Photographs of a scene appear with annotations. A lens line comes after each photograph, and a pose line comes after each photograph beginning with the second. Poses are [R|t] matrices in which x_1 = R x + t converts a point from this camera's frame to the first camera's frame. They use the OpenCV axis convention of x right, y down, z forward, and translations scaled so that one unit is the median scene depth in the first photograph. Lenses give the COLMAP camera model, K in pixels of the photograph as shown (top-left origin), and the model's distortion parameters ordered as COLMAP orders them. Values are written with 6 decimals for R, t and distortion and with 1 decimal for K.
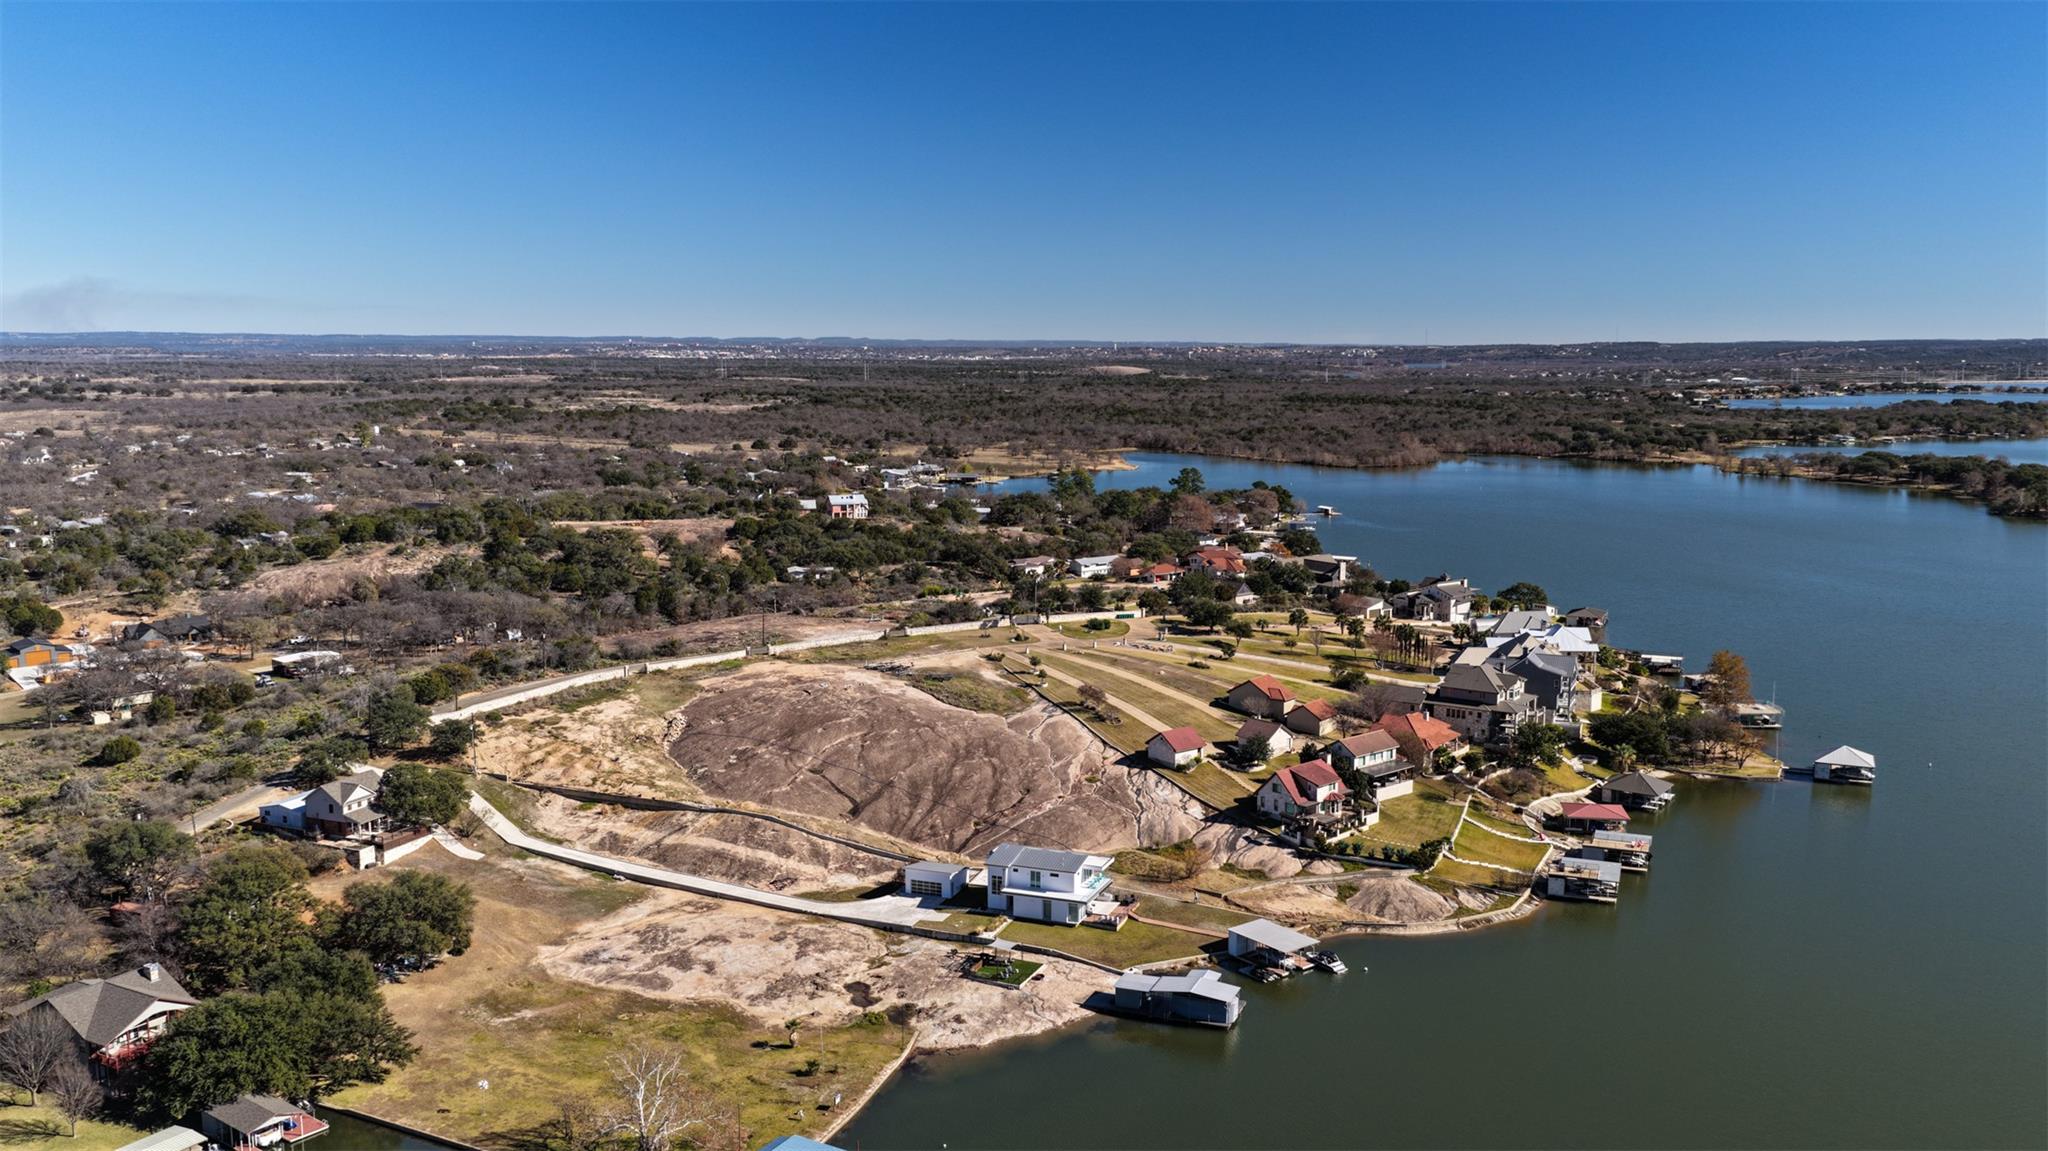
lens RADIAL K [[1690.9, 0, 1024.0], [0, 1690.9, 575.5], [0, 0, 1]] dist [-0.017524, 0.048762]
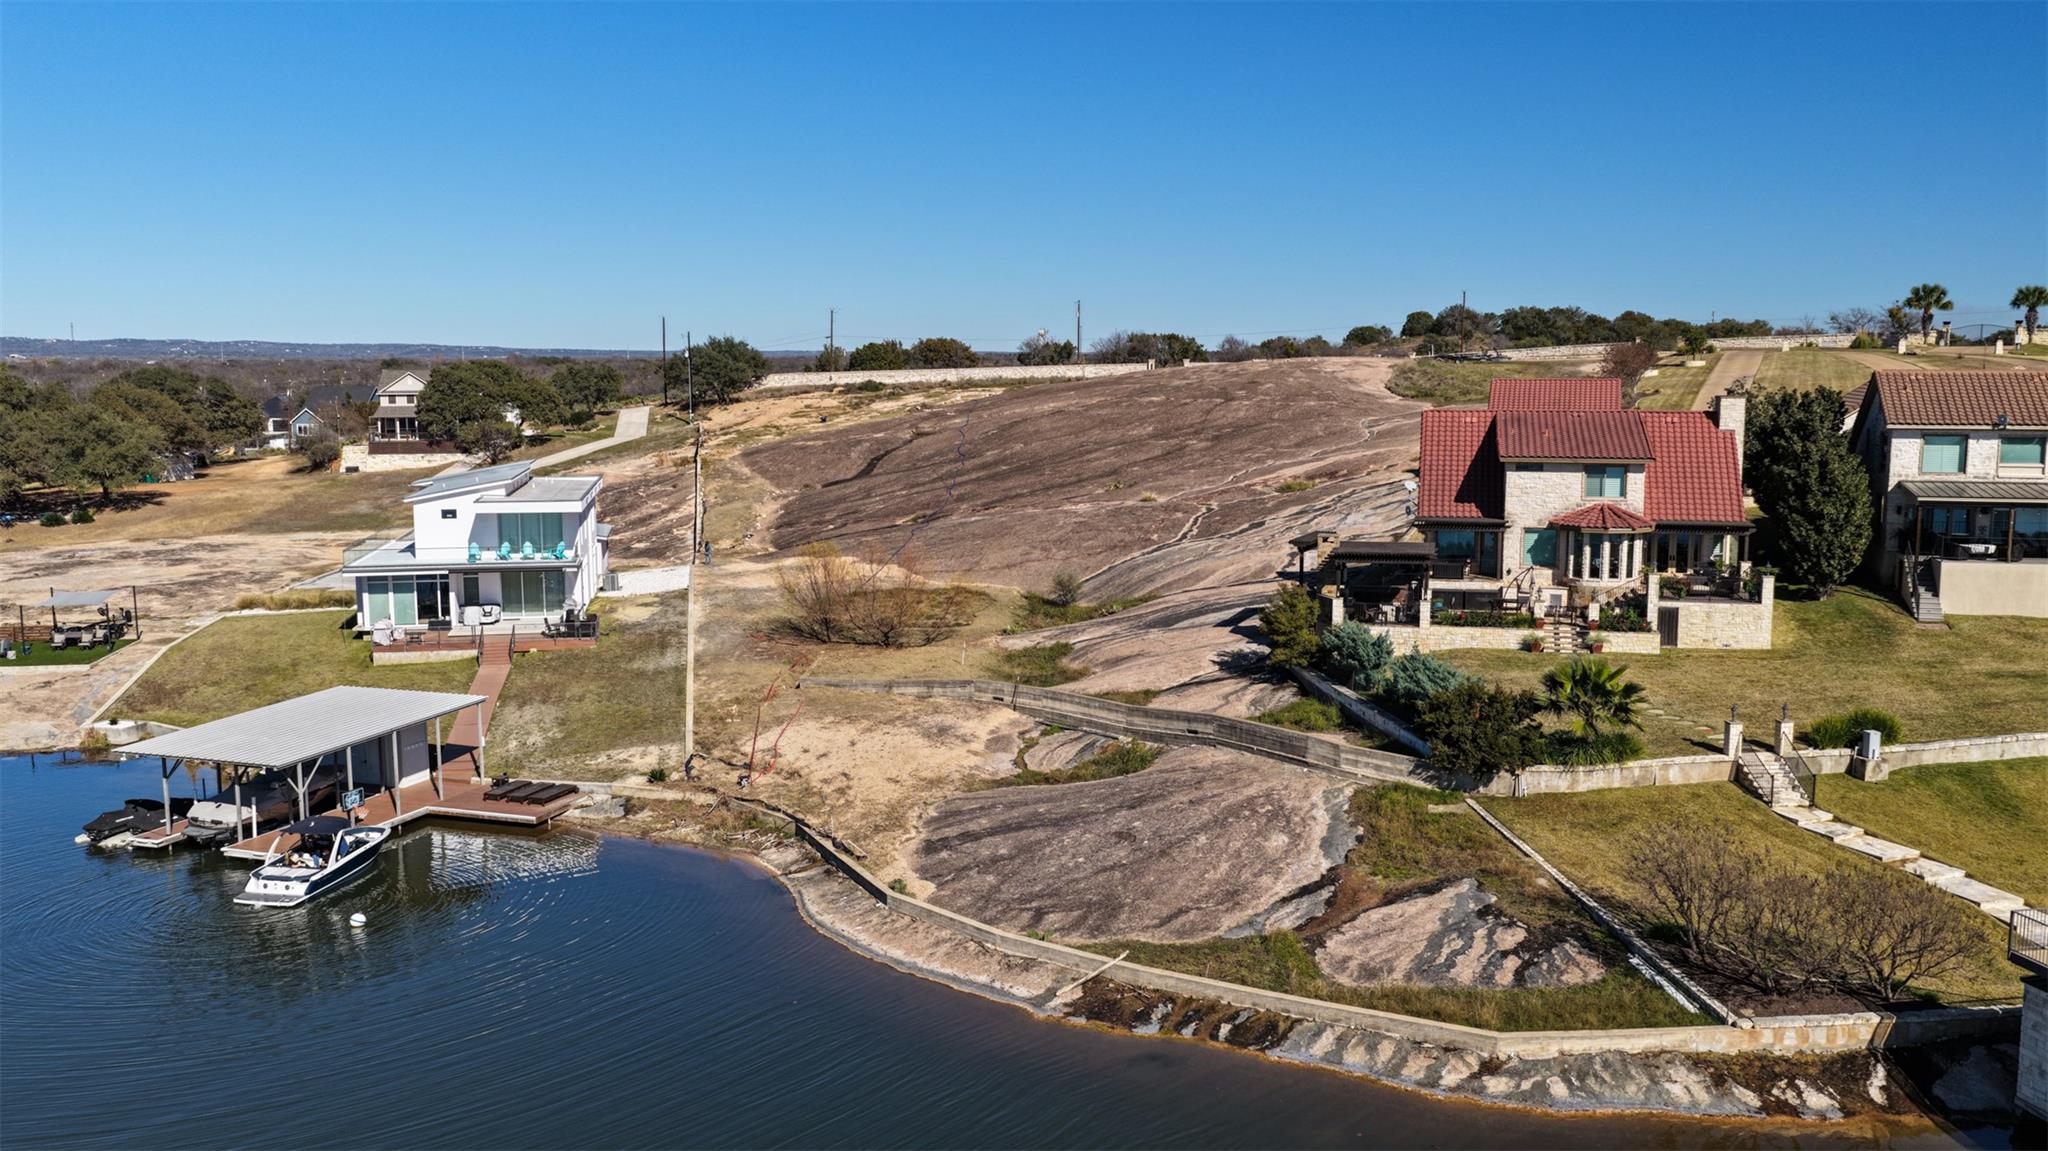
lens RADIAL K [[1690.9, 0, 1024.0], [0, 1690.9, 575.5], [0, 0, 1]] dist [-0.017524, 0.048762]
pose [[0.531939, 0.102106, -0.840604, 0.380102], [-0.116211, 0.992113, 0.046970, 0.147594], [0.838771, 0.072702, 0.539609, 0.847895]]
